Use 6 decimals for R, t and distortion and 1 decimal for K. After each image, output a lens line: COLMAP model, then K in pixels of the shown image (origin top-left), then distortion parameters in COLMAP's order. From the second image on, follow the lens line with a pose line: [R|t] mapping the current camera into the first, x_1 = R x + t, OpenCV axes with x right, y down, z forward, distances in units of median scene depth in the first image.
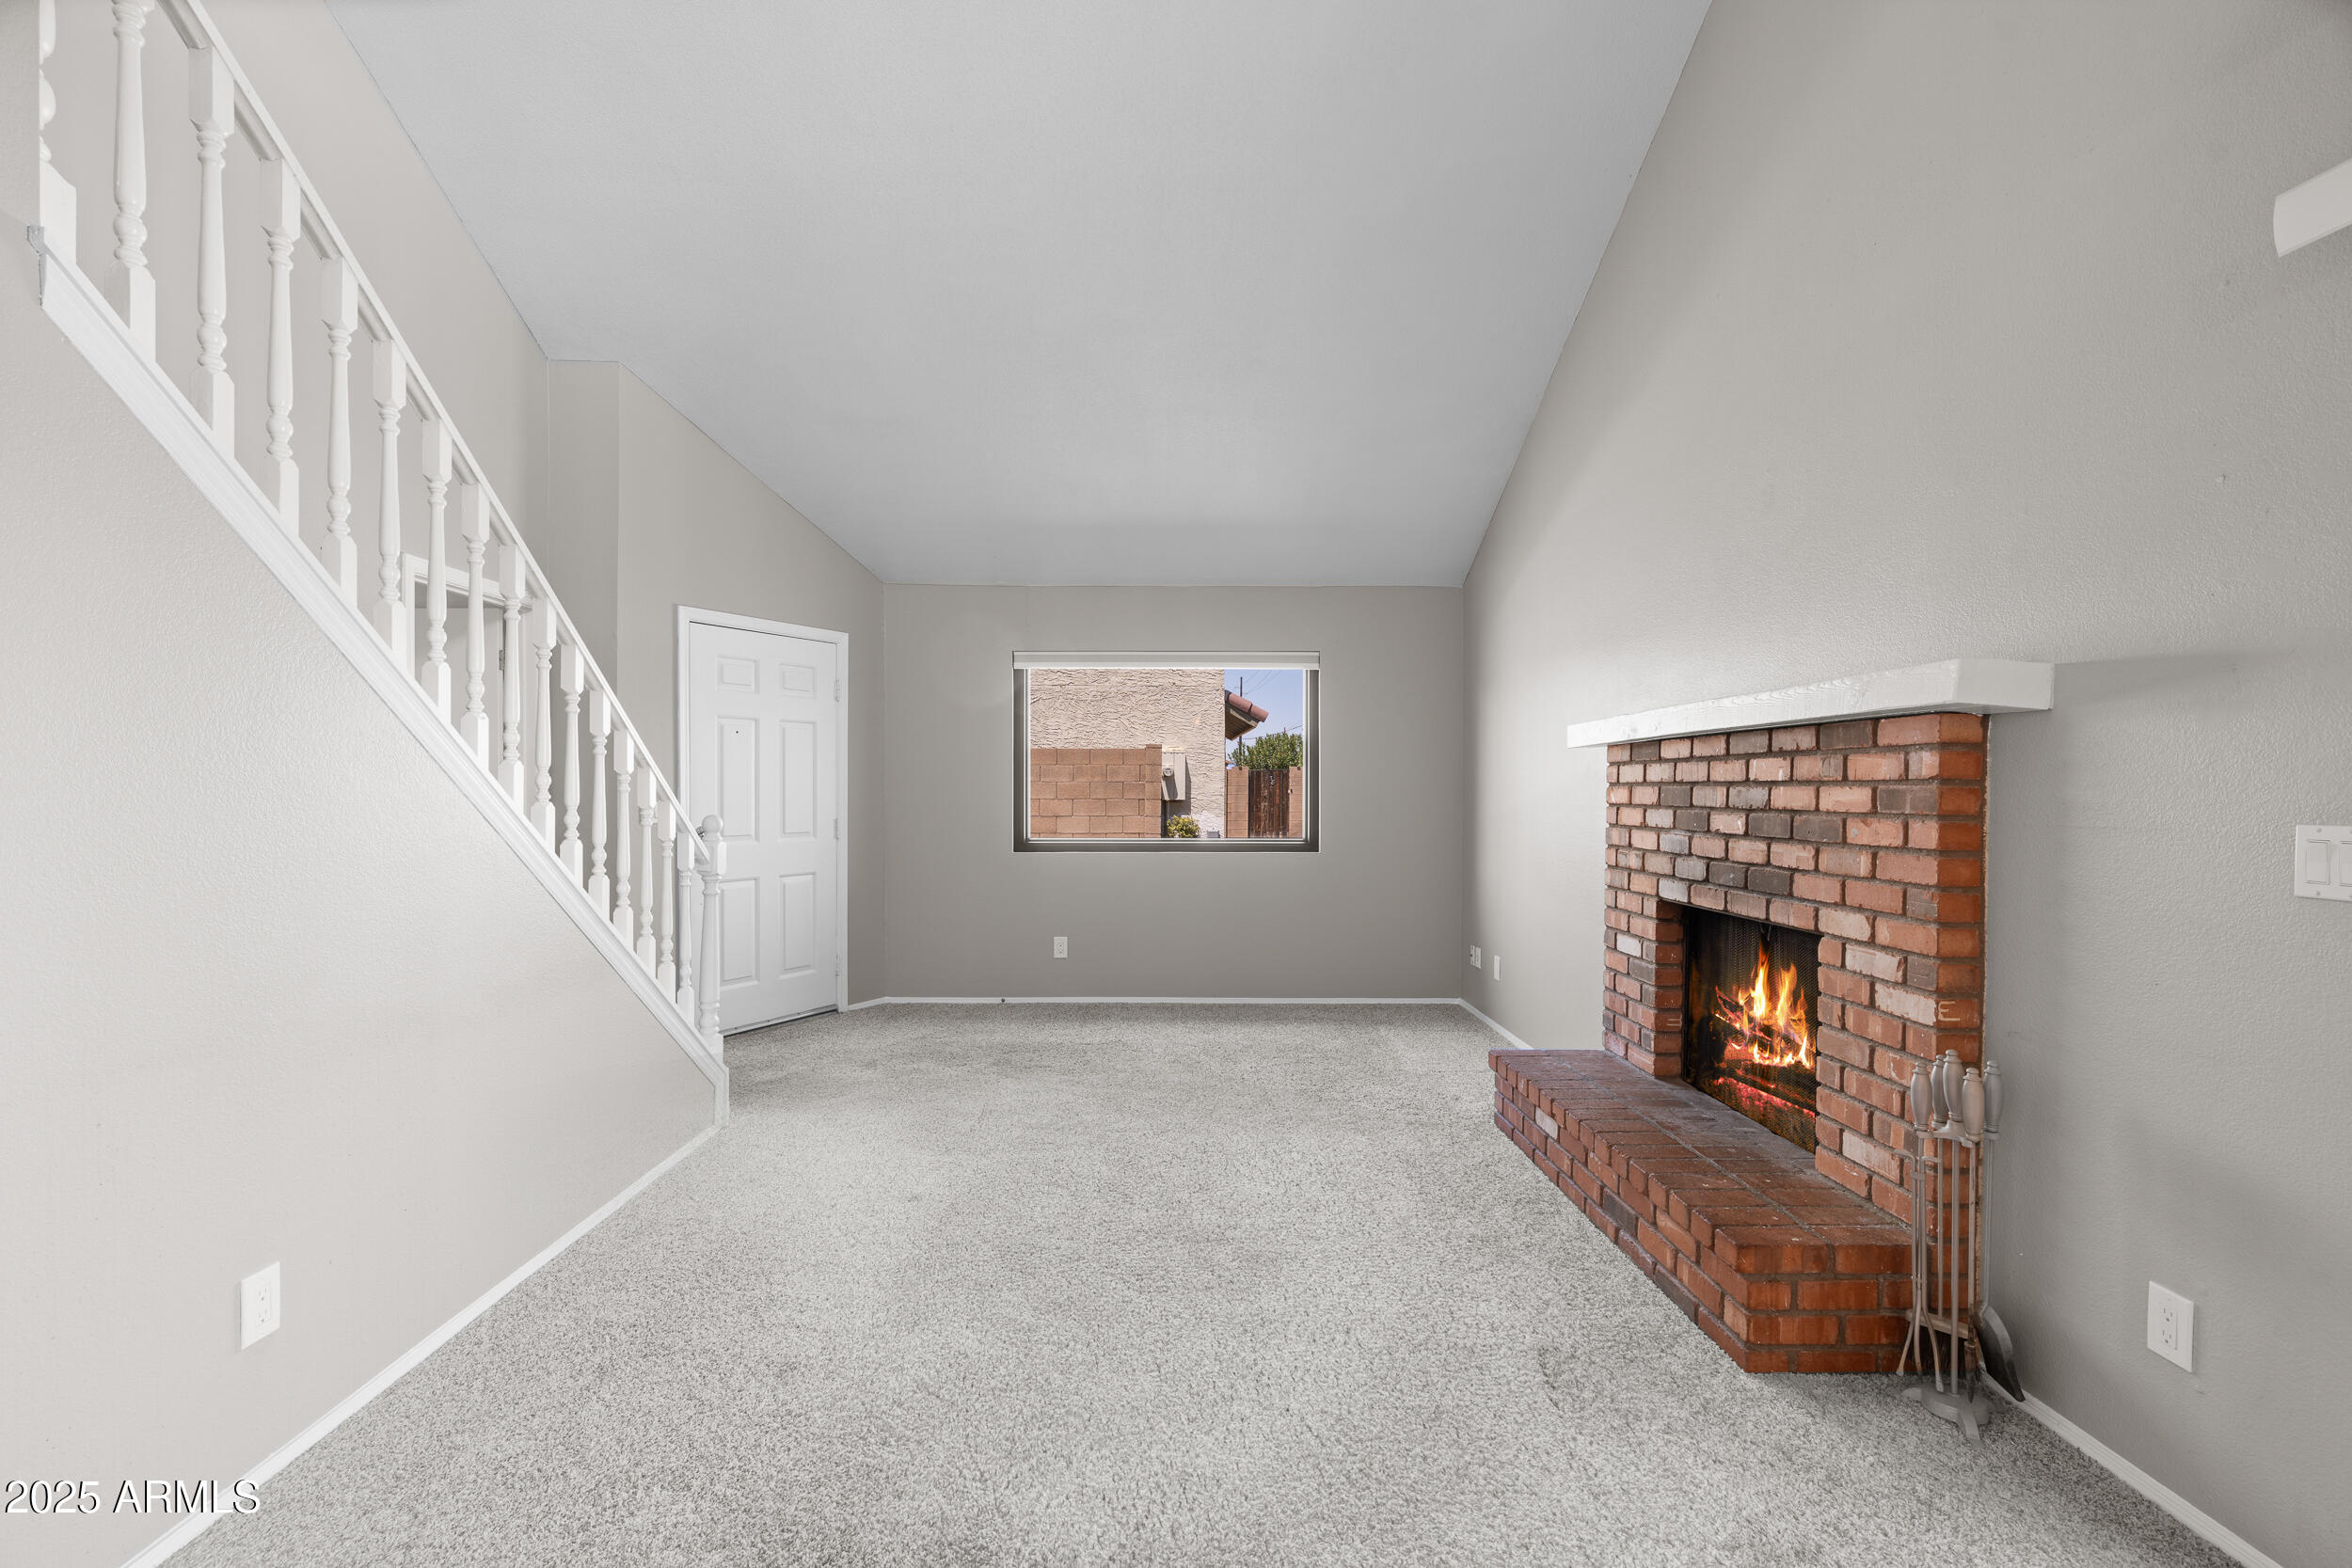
lens RADIAL K [[1079.0, 0, 1176.2], [0, 1079.0, 804.9], [0, 0, 1]] dist [-0.005806, 0.000358]
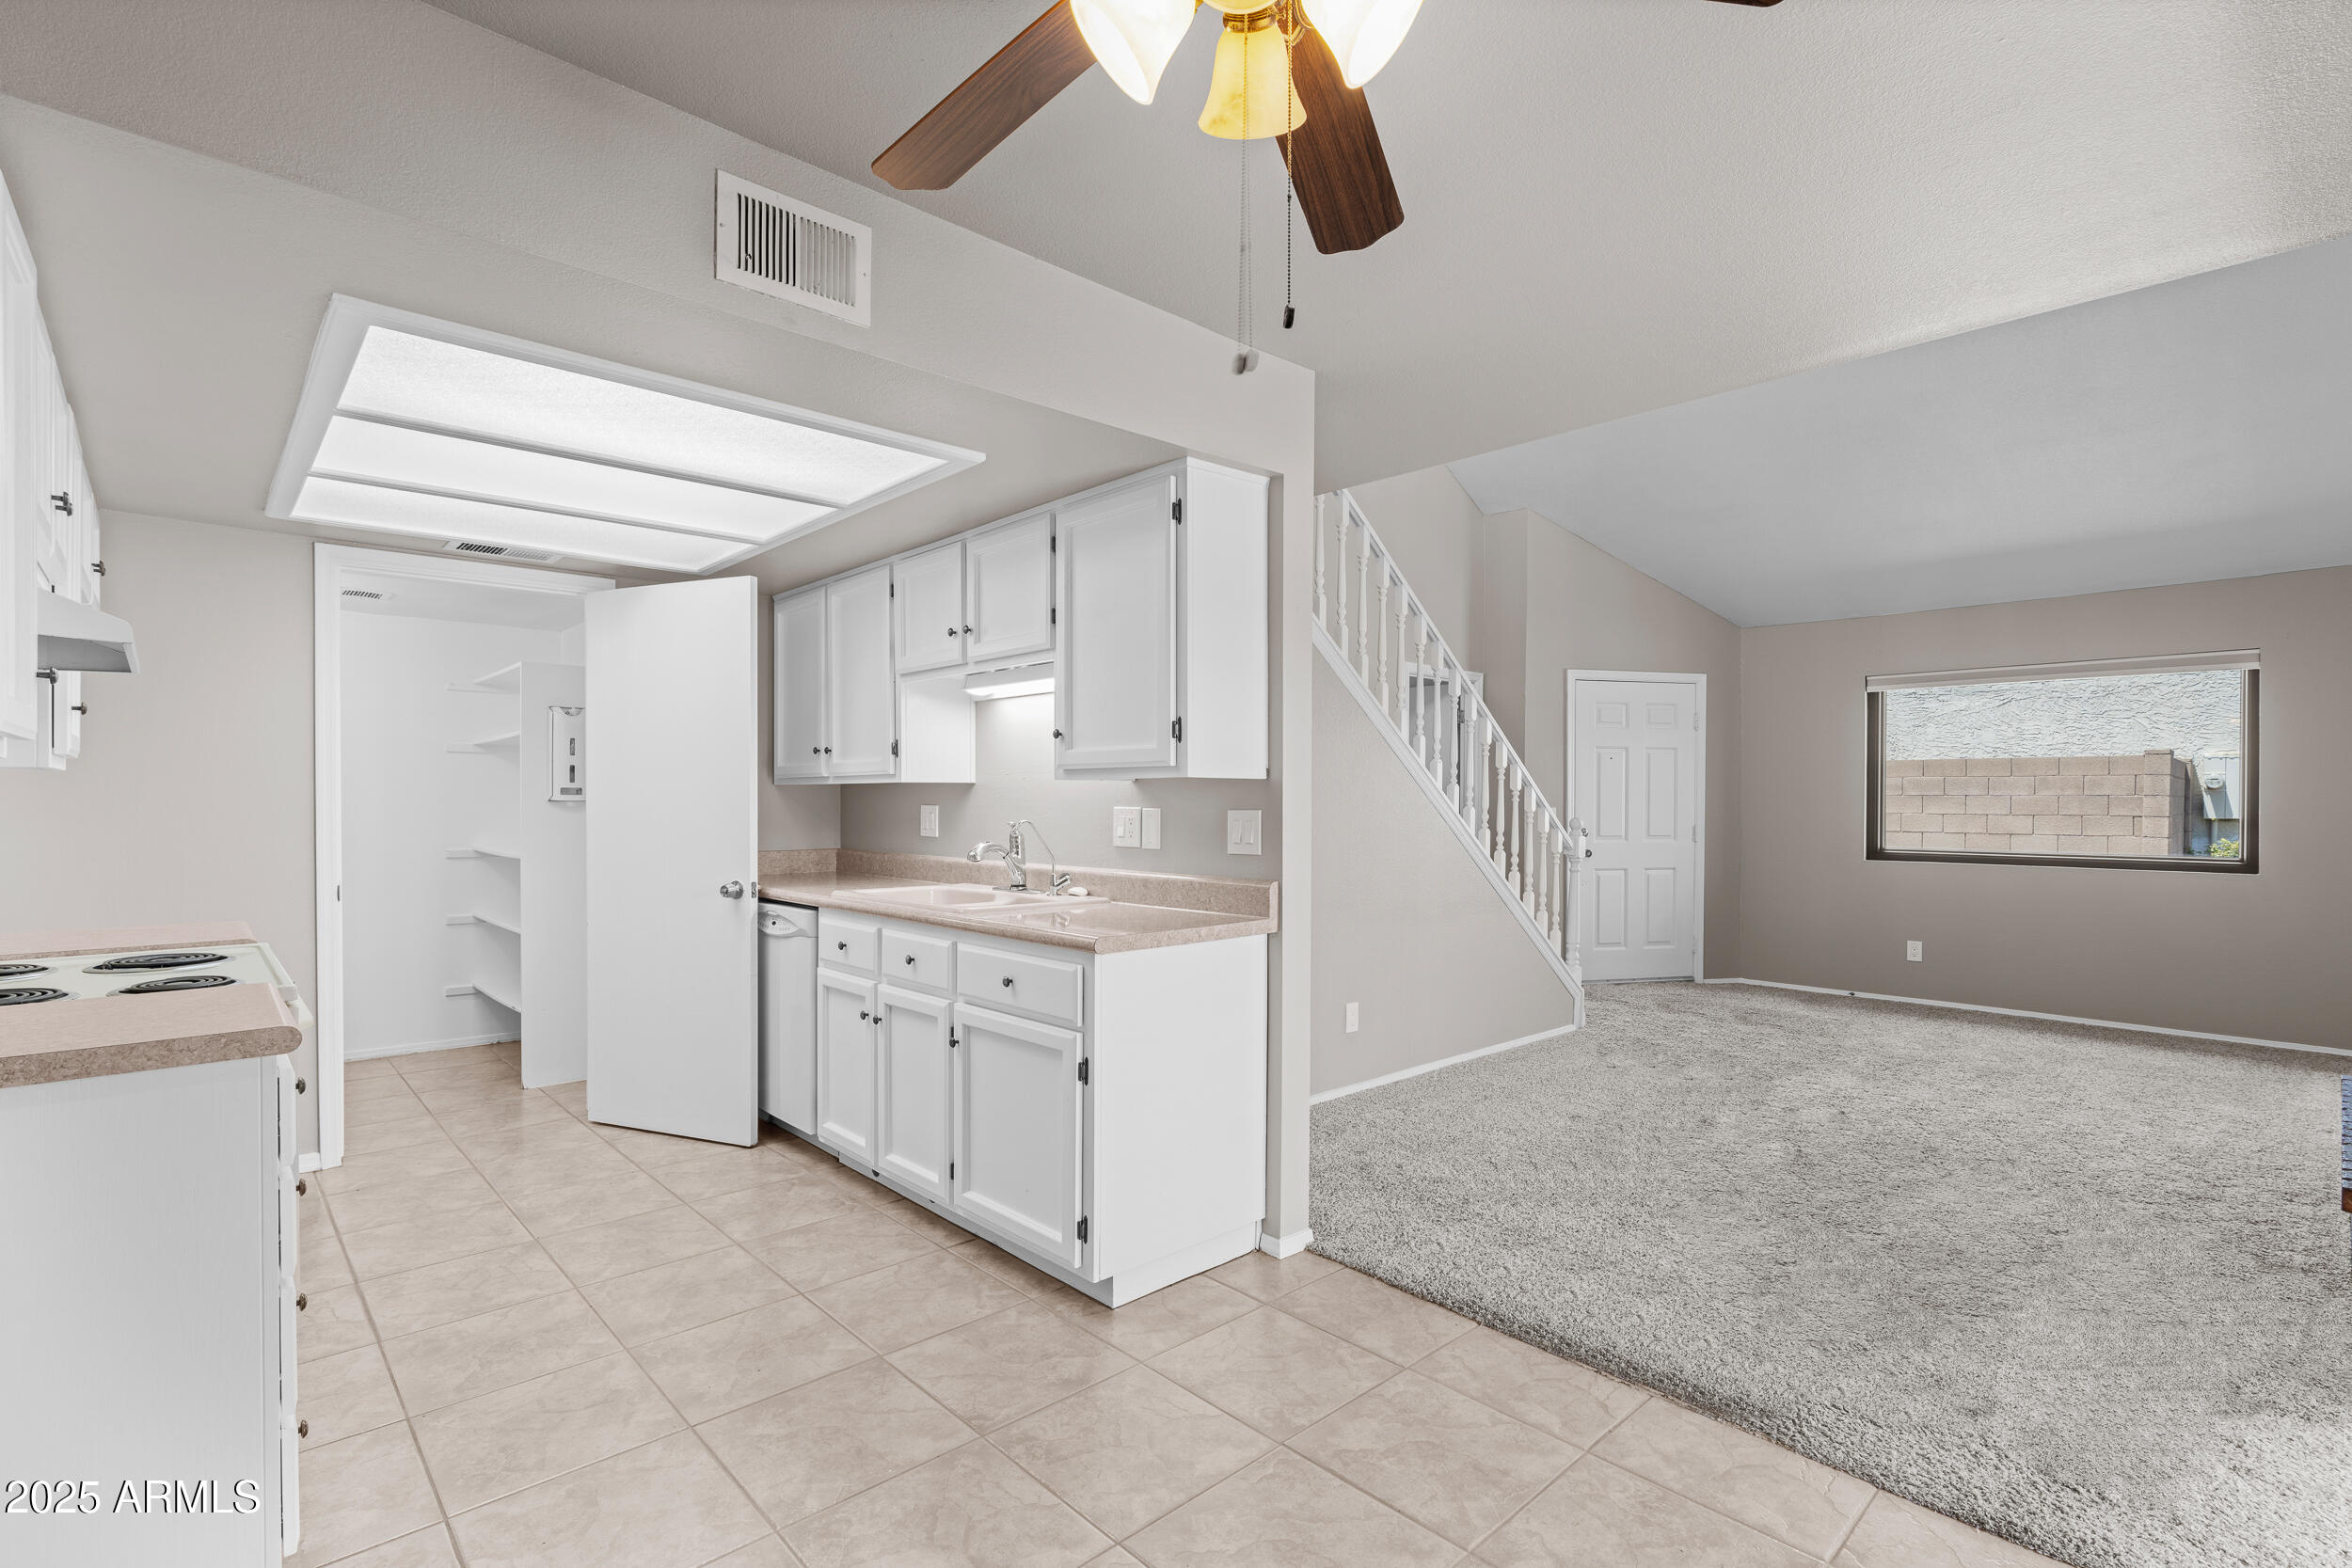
lens RADIAL K [[1079.0, 0, 1171.3], [0, 1079.0, 803.2], [0, 0, 1]] dist [-0.005806, 0.000358]
pose [[0.676765, 0.003933, -0.736188, 0.216107], [-0.014800, 0.999856, -0.008263, 0.007102], [0.736050, 0.016488, 0.676726, -0.314501]]
